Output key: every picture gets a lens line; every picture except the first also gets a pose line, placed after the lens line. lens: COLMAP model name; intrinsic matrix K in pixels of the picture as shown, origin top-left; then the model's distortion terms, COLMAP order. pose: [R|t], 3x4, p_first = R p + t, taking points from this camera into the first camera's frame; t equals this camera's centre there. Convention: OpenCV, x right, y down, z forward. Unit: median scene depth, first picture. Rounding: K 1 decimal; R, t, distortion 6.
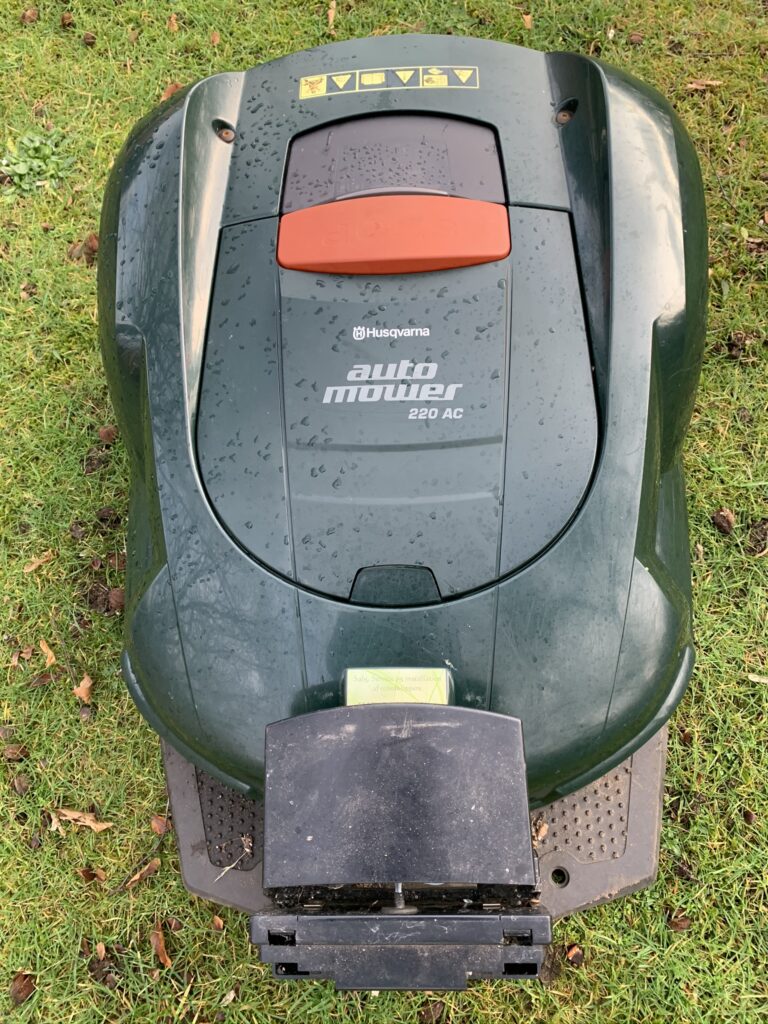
lens RADIAL K [[818.3, 0, 383.6], [0, 818.3, 510.3], [0, 0, 1]] dist [-0.015654, 0.012176]
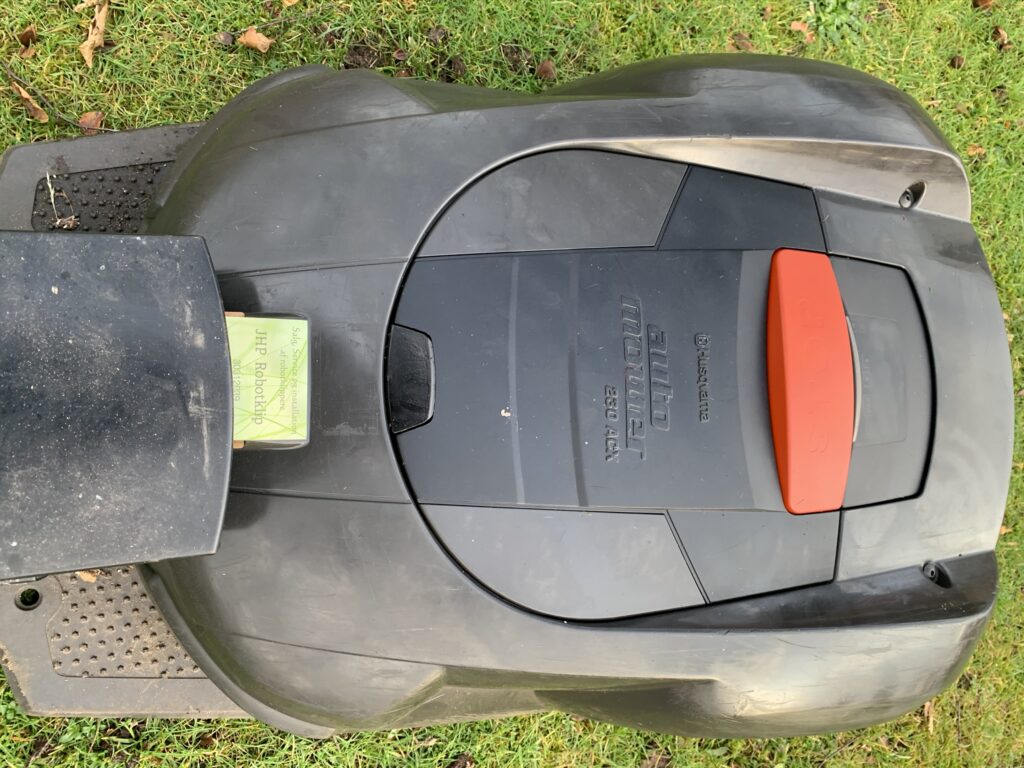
lens RADIAL K [[818.3, 0, 533.0], [0, 818.3, 389.9], [0, 0, 1]] dist [-0.015654, 0.012176]
pose [[0.017346, 0.999807, 0.009223, 0.003873], [-0.995549, 0.018125, -0.092489, 0.010913], [-0.092638, -0.007578, 0.995671, 0.112116]]
